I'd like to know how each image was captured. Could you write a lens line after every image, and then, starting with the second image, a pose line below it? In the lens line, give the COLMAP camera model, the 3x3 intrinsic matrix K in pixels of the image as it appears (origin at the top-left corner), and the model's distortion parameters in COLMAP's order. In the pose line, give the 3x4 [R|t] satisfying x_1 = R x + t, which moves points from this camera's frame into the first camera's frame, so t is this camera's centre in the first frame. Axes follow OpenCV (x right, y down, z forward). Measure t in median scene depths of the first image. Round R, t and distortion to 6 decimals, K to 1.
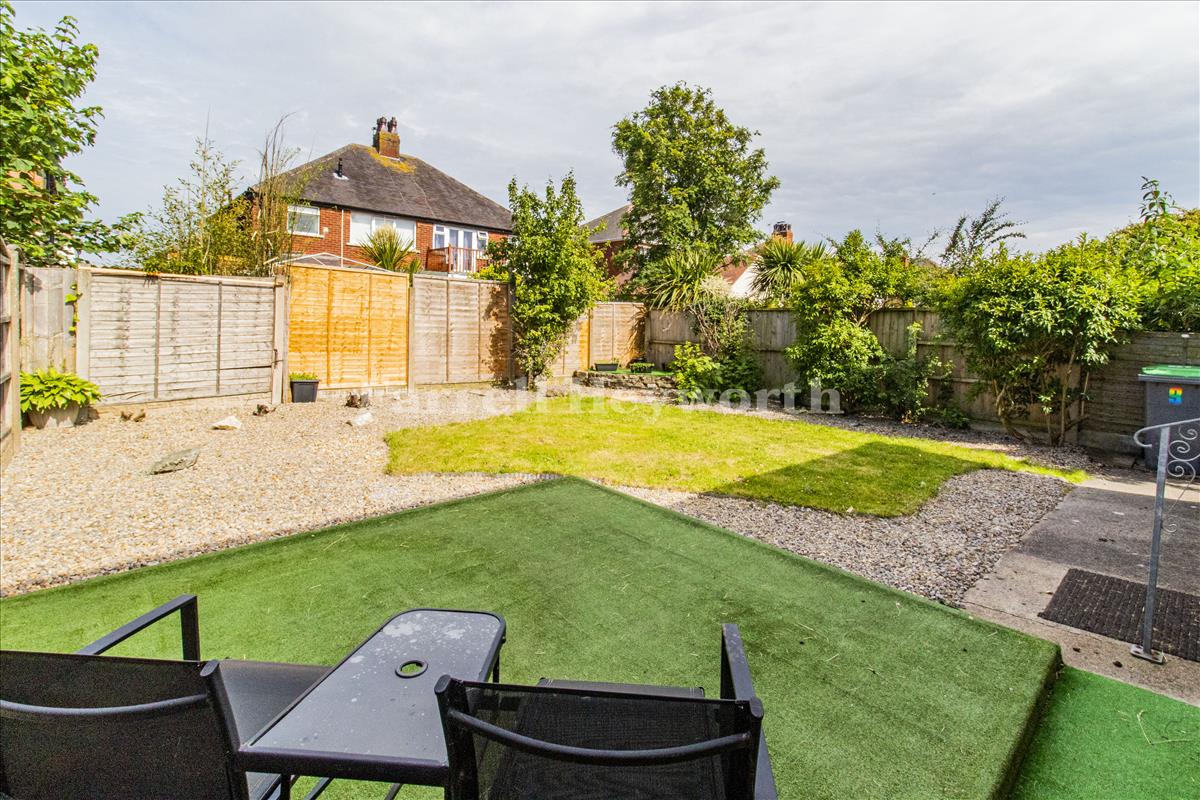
lens RADIAL K [[560.2, 0, 600.0], [0, 560.2, 400.0], [0, 0, 1]] dist [0.000251, 0.000110]
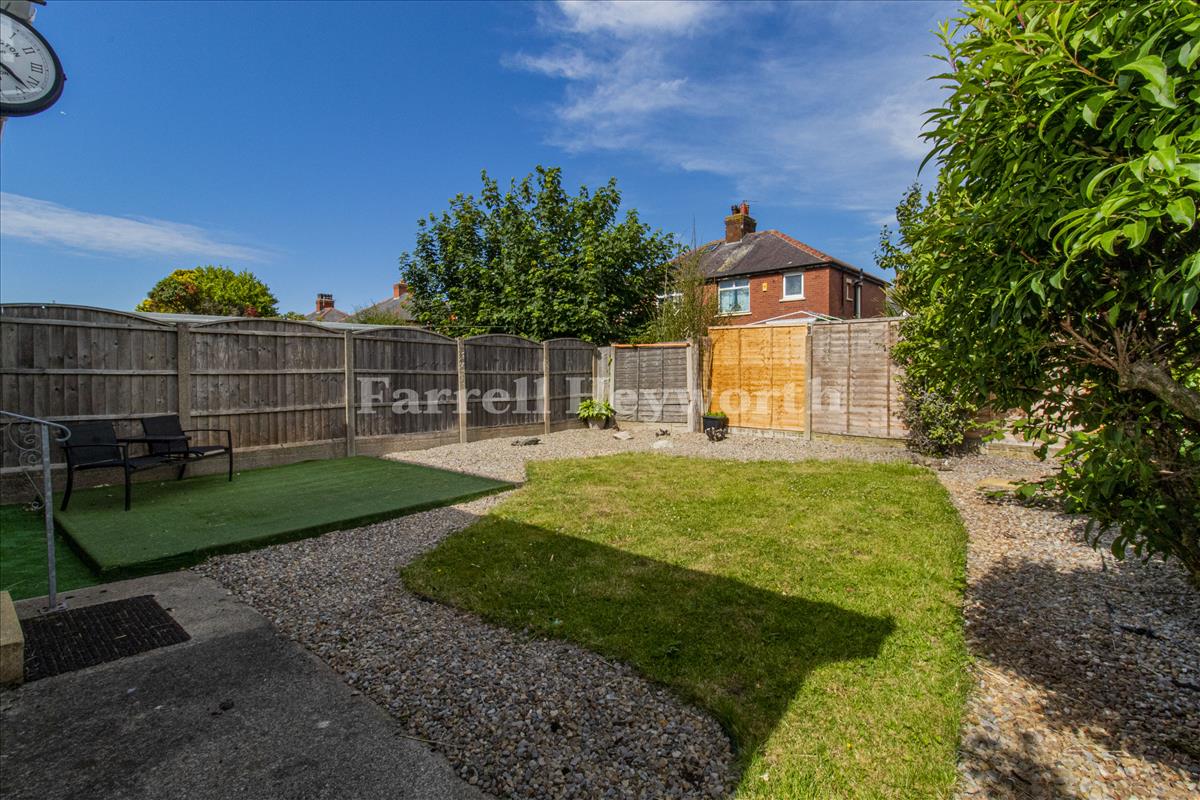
lens RADIAL K [[560.2, 0, 600.0], [0, 560.2, 400.0], [0, 0, 1]] dist [0.000251, 0.000110]
pose [[0.143749, 0.032405, -0.989084, 0.707151], [-0.123251, 0.992268, 0.014596, -0.060564], [0.981909, 0.119808, 0.146631, 0.556388]]
